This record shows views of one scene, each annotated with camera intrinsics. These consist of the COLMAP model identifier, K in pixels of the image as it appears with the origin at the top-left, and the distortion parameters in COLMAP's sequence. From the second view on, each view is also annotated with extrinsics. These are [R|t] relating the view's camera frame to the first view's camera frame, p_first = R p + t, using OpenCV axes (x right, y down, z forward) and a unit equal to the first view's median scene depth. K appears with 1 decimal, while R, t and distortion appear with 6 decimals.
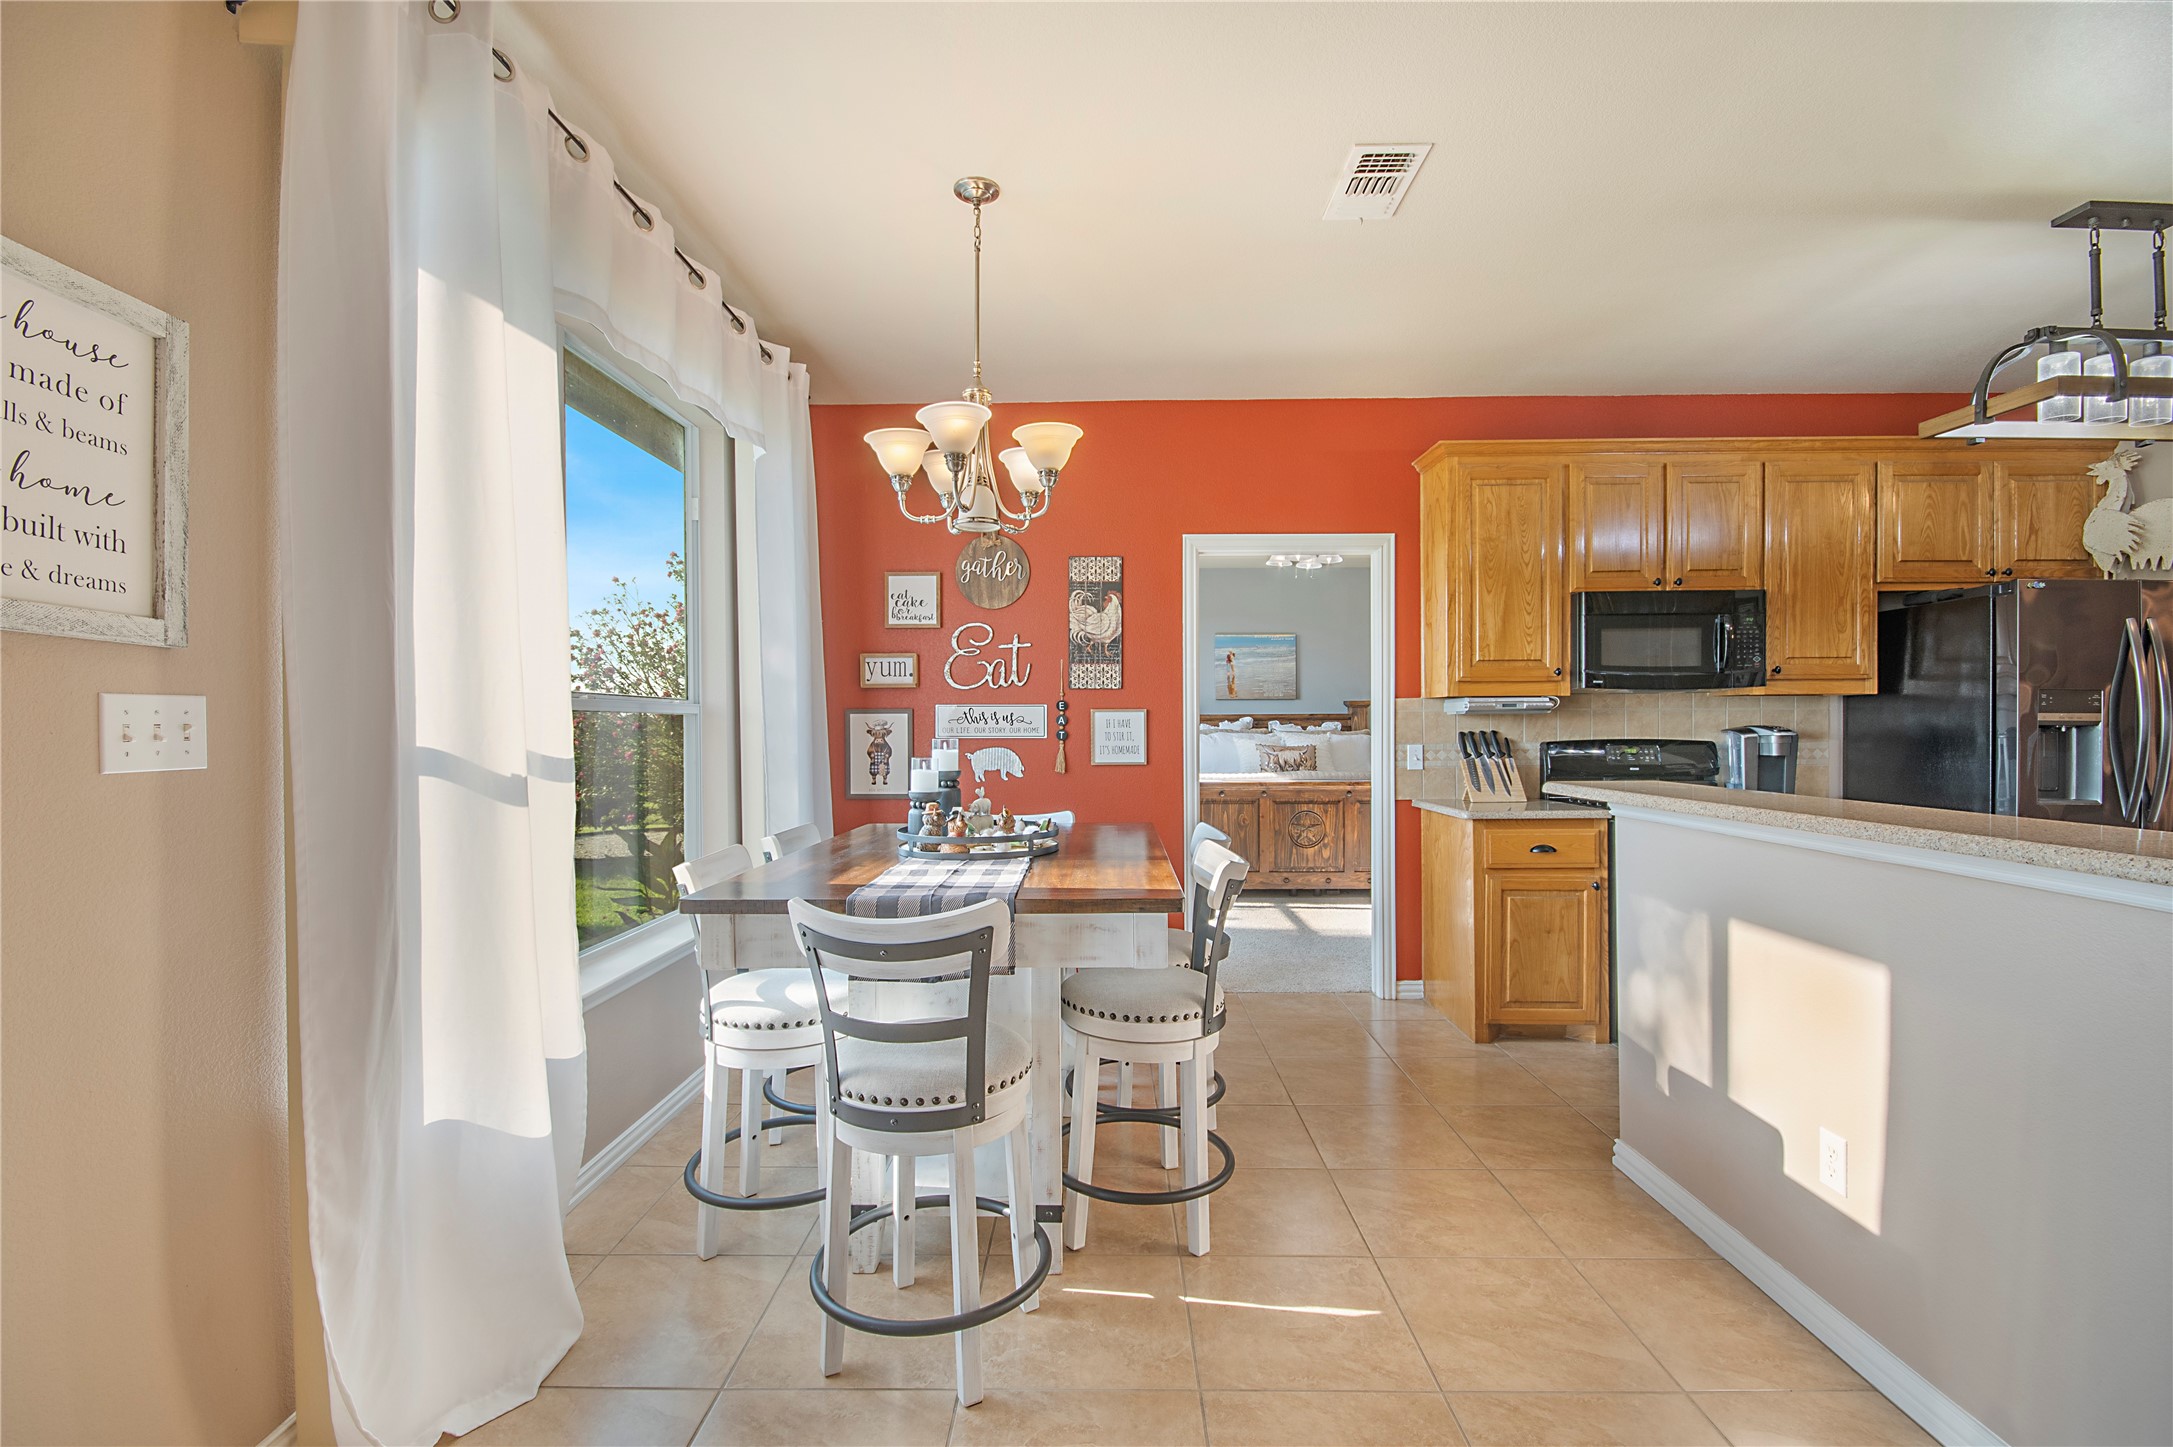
lens RADIAL K [[957.6, 0, 1096.3], [0, 957.6, 731.0], [0, 0, 1]] dist [0.002313, -0.009038]
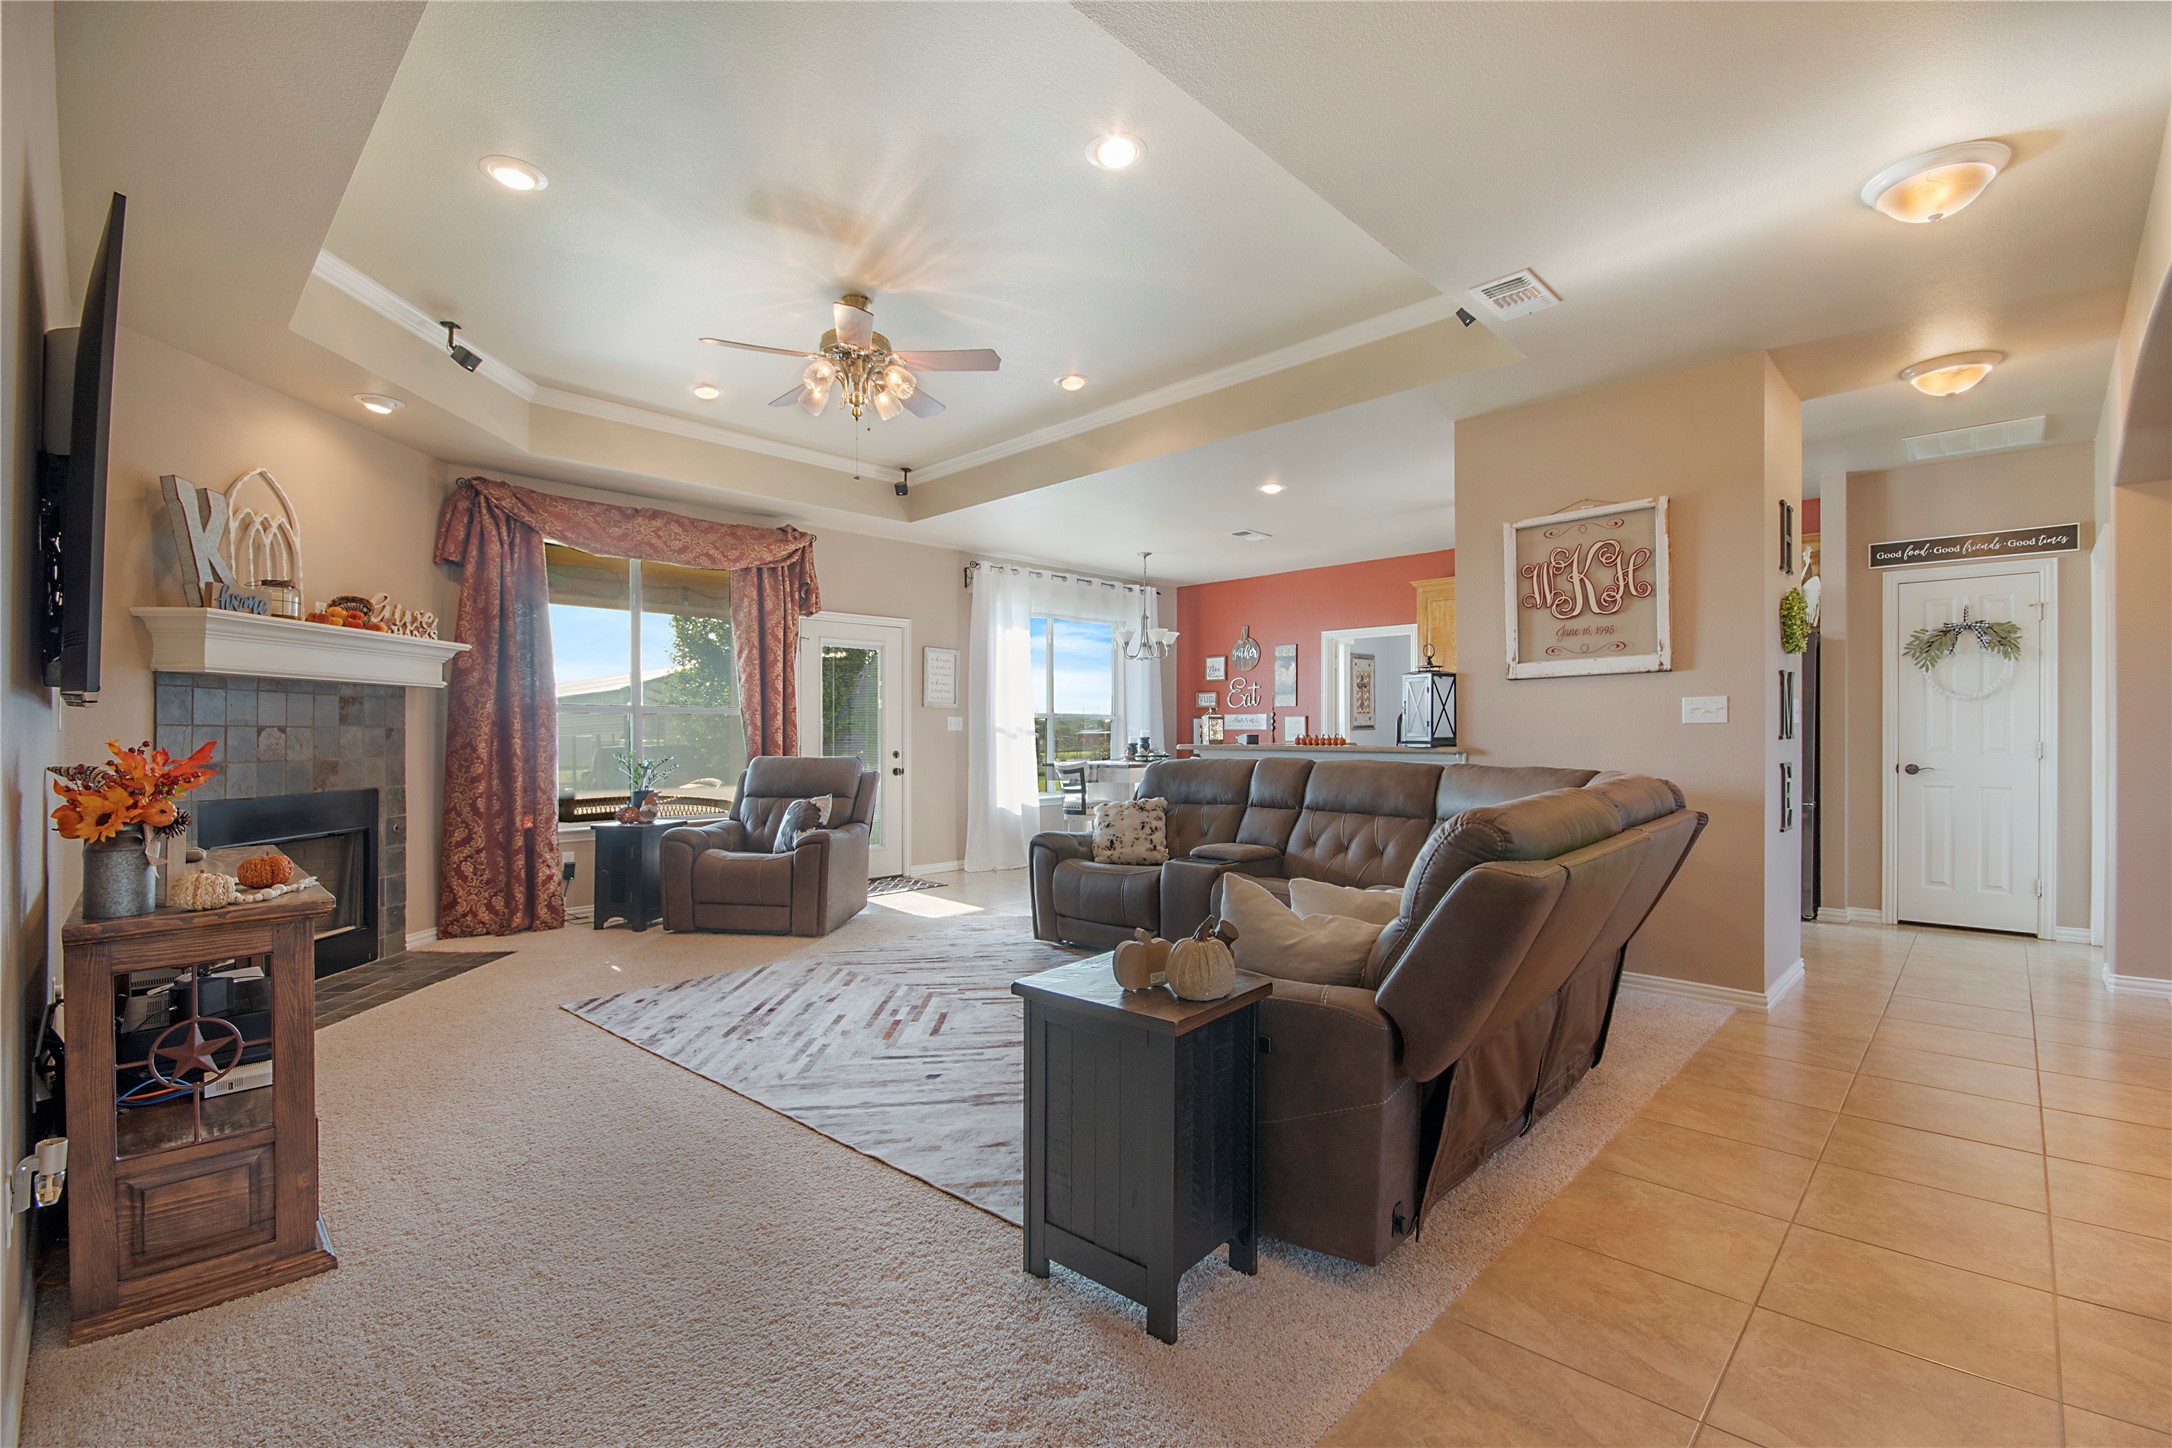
lens RADIAL K [[957.1, 0, 1095.8], [0, 957.1, 731.5], [0, 0, 1]] dist [0.002313, -0.009038]
pose [[0.727493, 0.003594, -0.686106, 1.156996], [-0.006484, 0.999978, -0.001637, 0.017933], [0.686085, 0.005640, 0.727500, -0.844400]]
